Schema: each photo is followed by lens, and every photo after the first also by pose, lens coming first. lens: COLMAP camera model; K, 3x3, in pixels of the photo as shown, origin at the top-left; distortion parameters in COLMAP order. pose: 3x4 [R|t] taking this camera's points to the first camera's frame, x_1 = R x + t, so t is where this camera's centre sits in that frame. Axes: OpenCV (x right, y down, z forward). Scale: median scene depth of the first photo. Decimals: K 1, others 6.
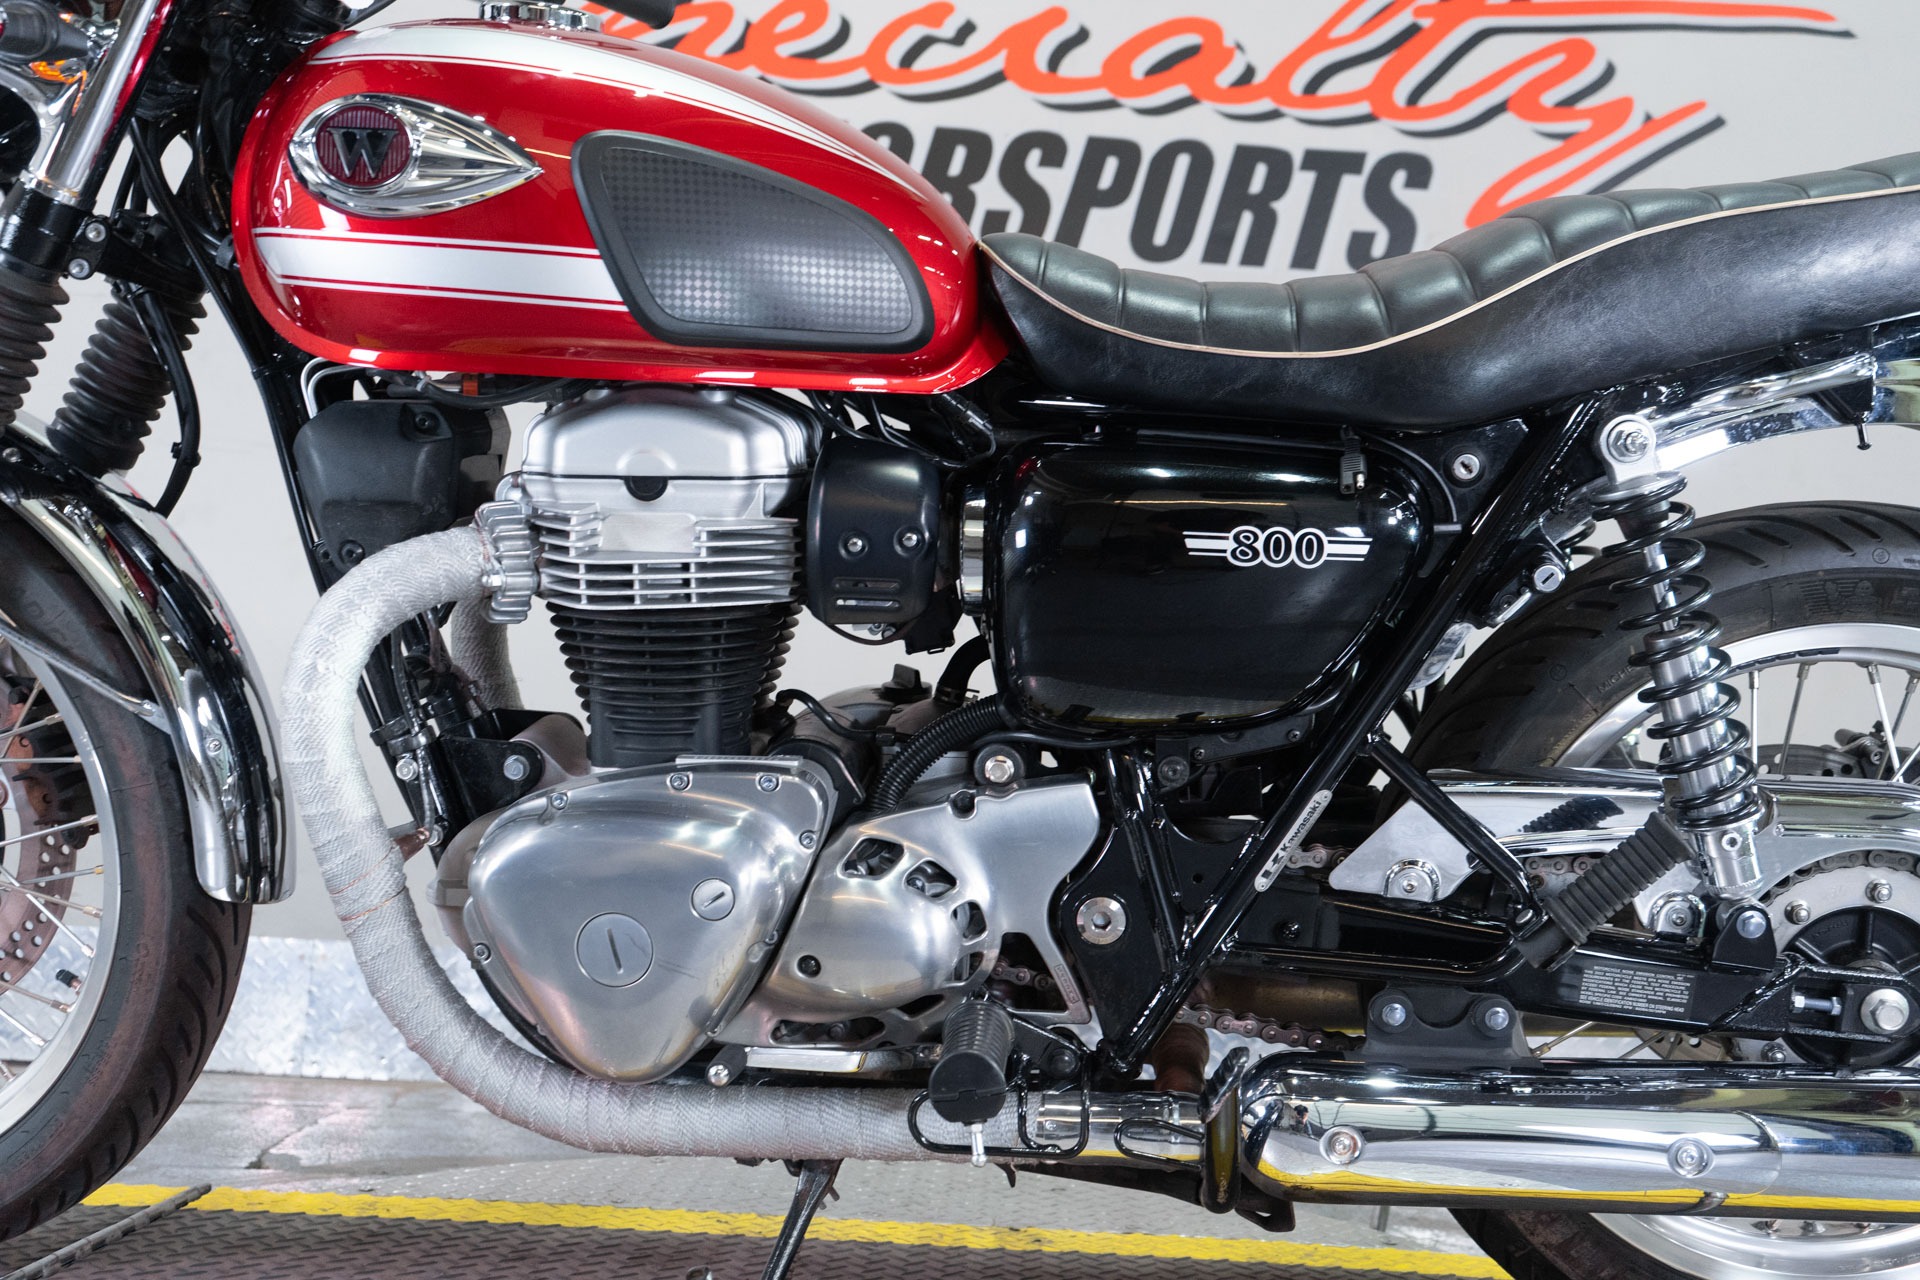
lens RADIAL K [[1944.4, 0, 971.2], [0, 1944.4, 652.4], [0, 0, 1]] dist [0.023543, 0.000000]
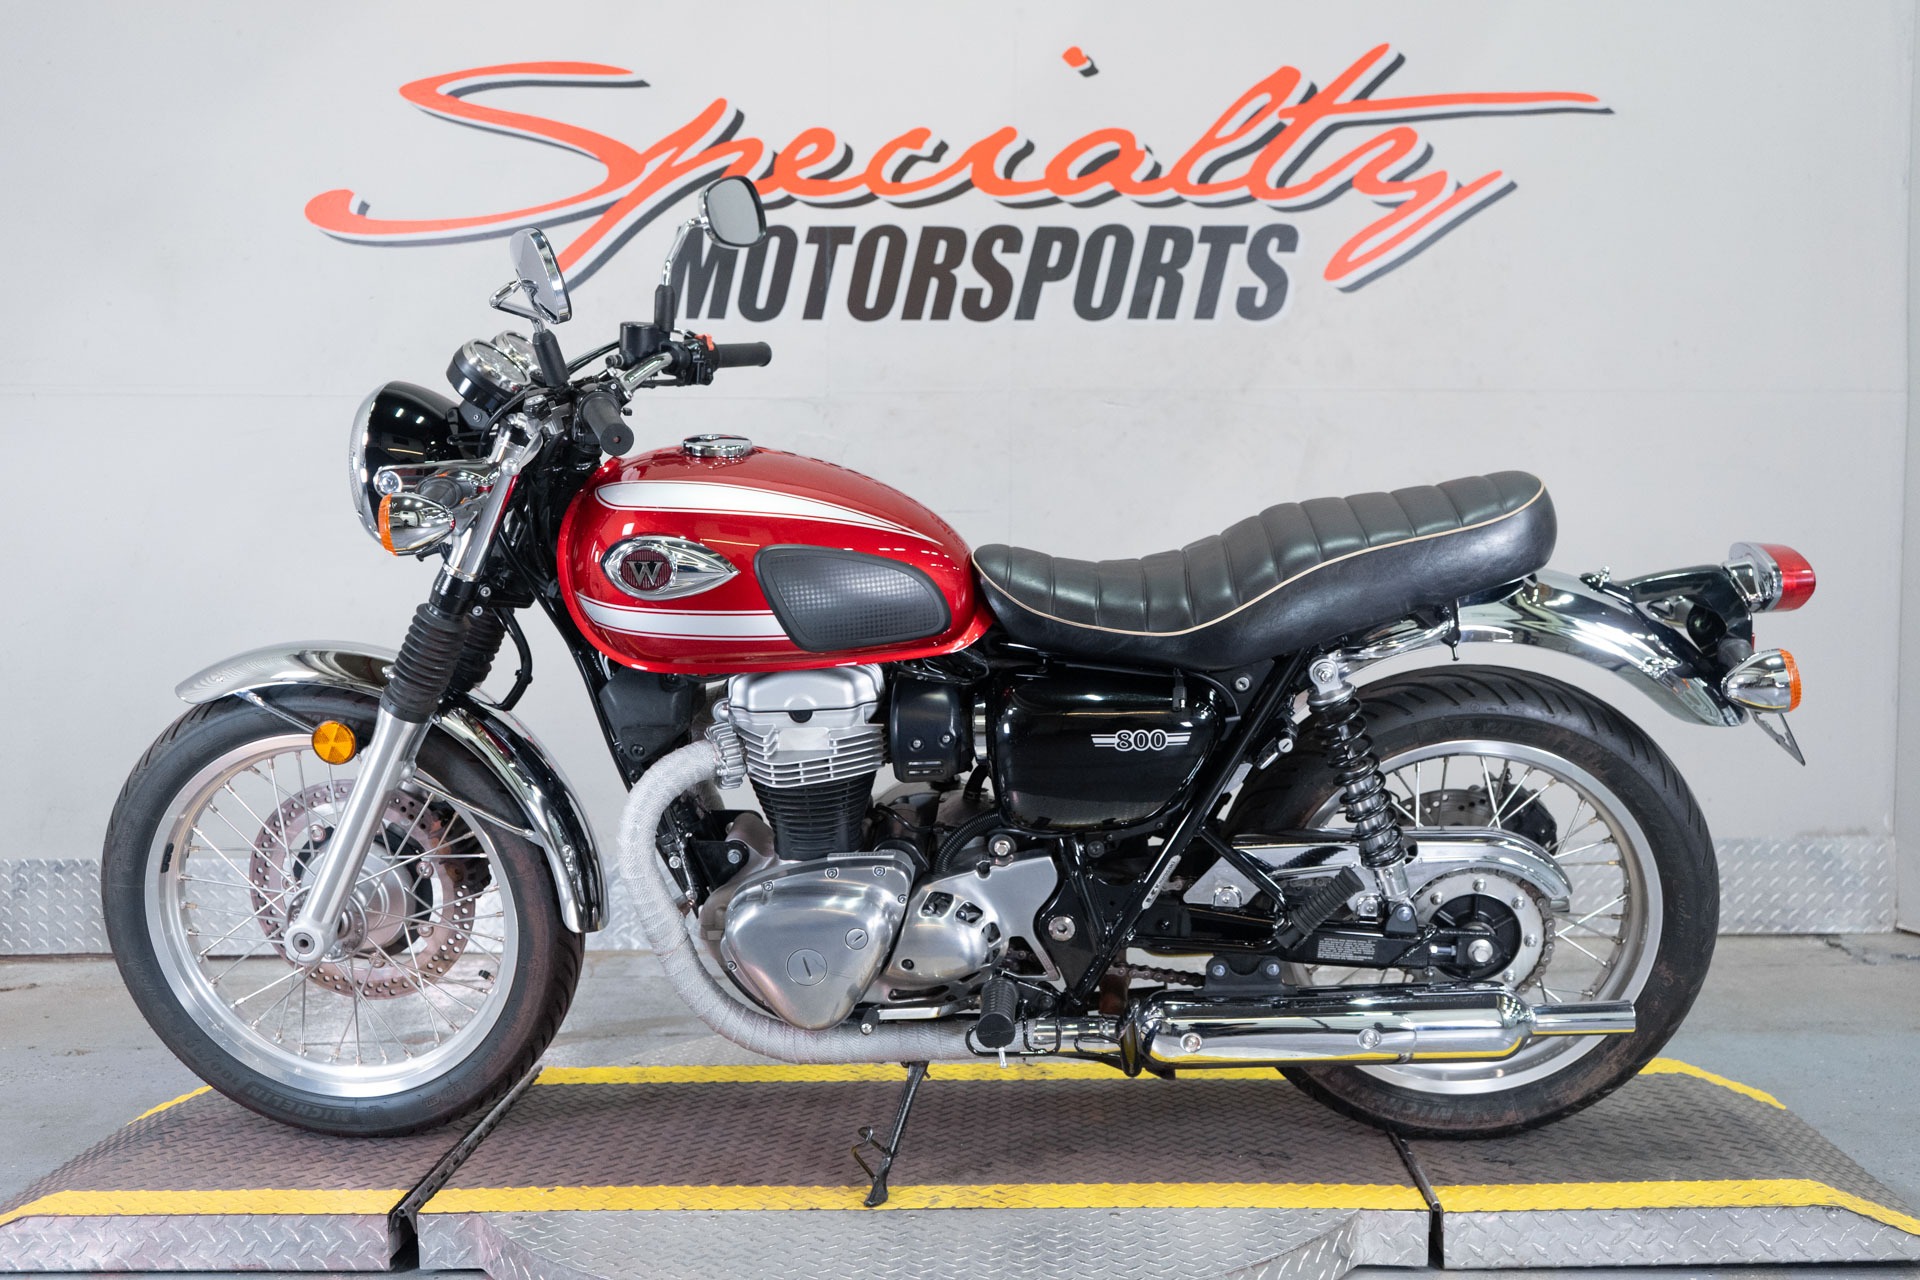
lens RADIAL K [[1885.5, 0, 962.6], [0, 1885.5, 642.0], [0, 0, 1]] dist [0.004585, 0.000000]
pose [[0.998023, -0.062336, -0.007980, 0.003670], [0.062844, 0.989977, 0.126473, -0.342028], [0.000017, -0.126724, 0.991938, -0.701174]]
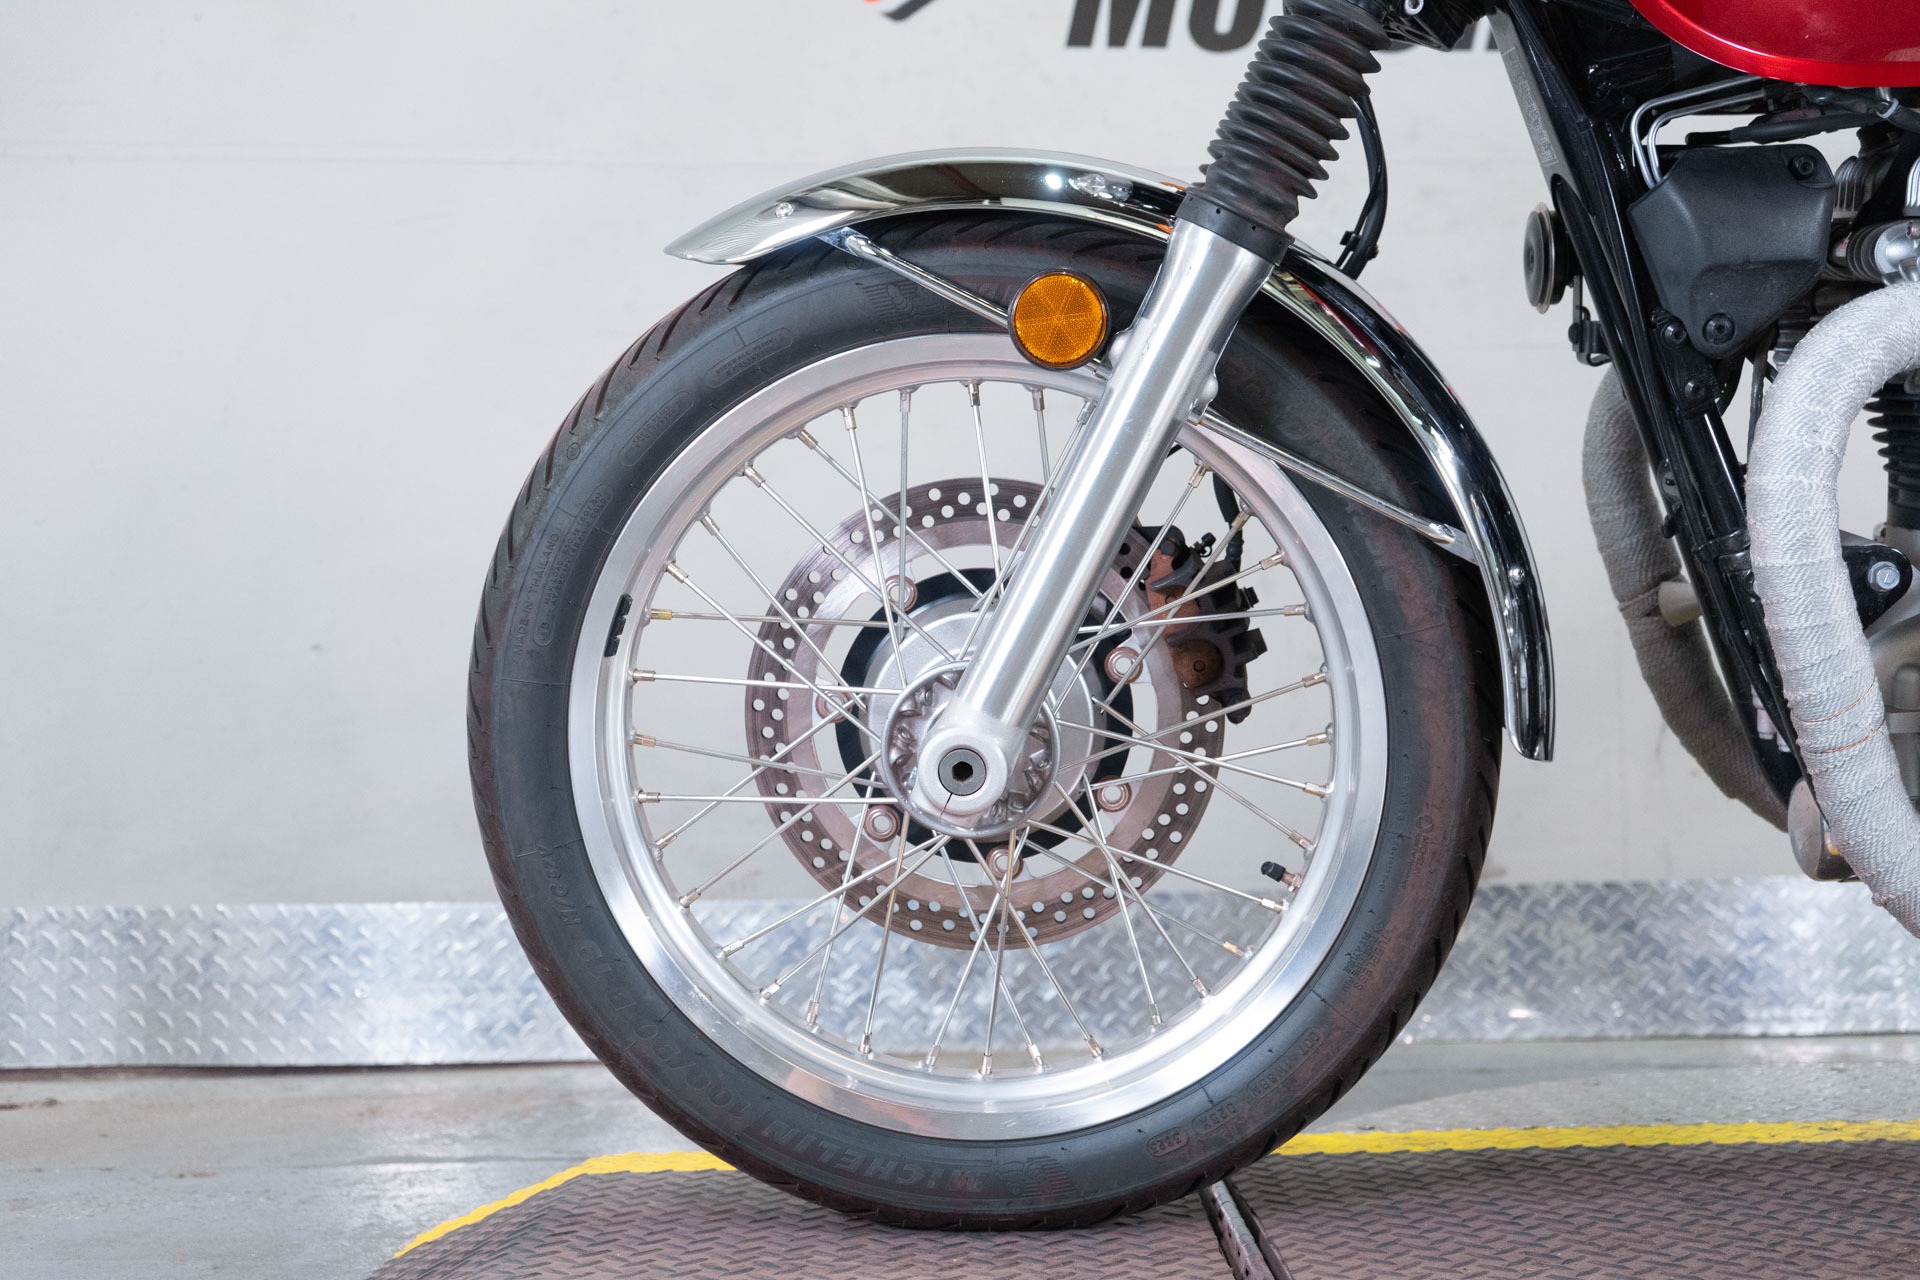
lens RADIAL K [[2217.3, 0, 989.8], [0, 2217.3, 646.6], [0, 0, 1]] dist [0.011882, 0.000000]
pose [[0.997156, -0.066088, 0.036213, -0.653212], [0.065271, 0.997595, 0.023302, 0.041608], [-0.037666, -0.020872, 0.999072, 0.049446]]
